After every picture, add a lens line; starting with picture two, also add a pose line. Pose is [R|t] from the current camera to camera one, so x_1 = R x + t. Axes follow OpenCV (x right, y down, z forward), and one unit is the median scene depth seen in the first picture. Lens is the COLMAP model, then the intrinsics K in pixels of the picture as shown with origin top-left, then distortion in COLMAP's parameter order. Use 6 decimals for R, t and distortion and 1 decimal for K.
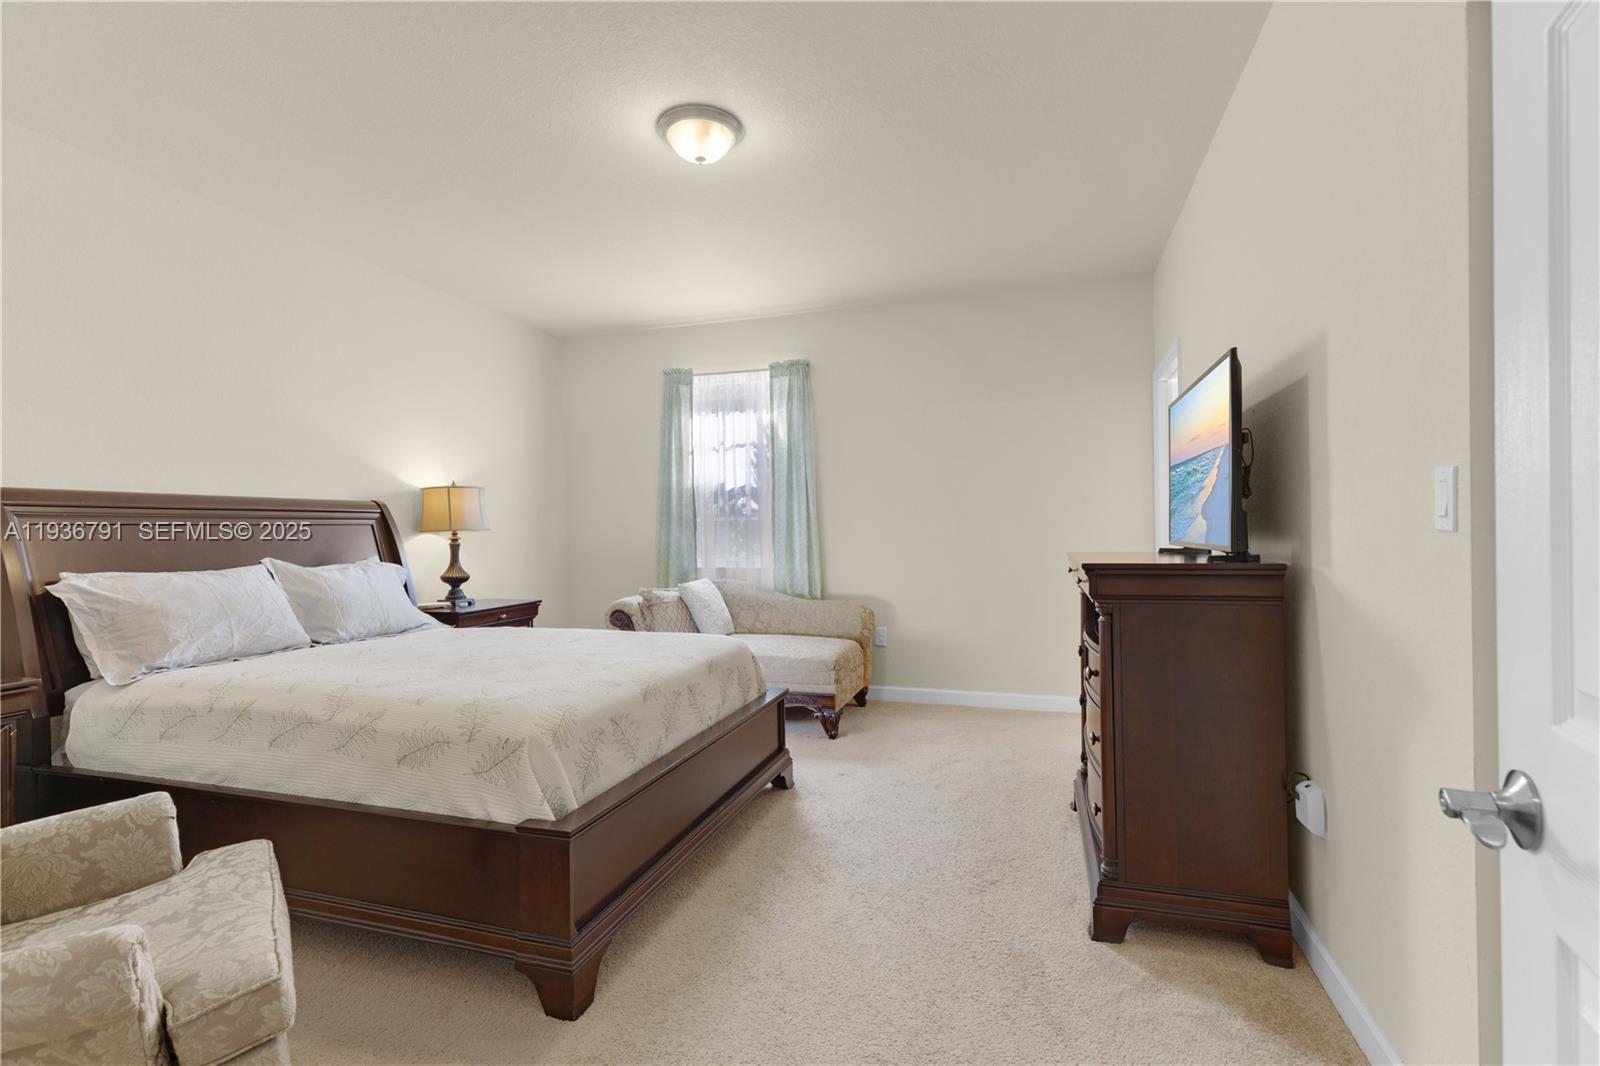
lens RADIAL K [[729.1, 0, 799.5], [0, 729.1, 533.2], [0, 0, 1]] dist [0.009413, -0.002163]
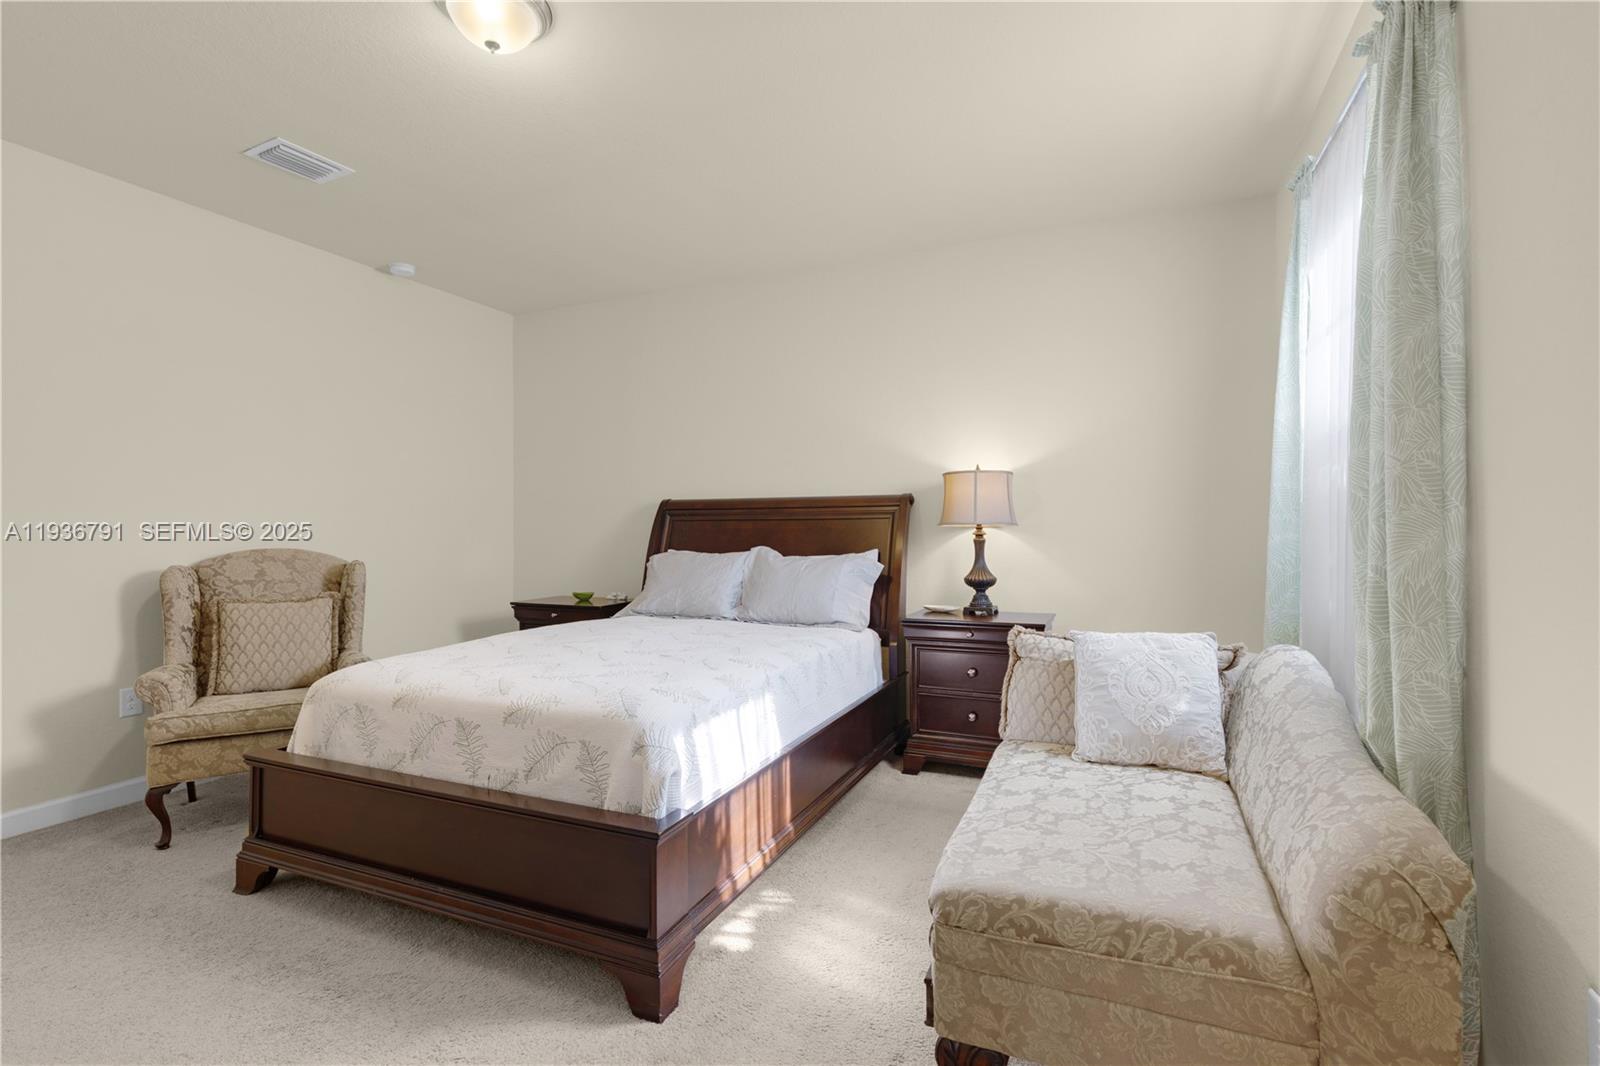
lens RADIAL K [[729.1, 0, 800.2], [0, 729.1, 533.3], [0, 0, 1]] dist [0.009413, -0.002163]
pose [[-0.108898, 0.015877, -0.993926, 0.380003], [0.006780, 0.999861, 0.015229, -0.006761], [0.994030, -0.005081, -0.108991, 0.898737]]
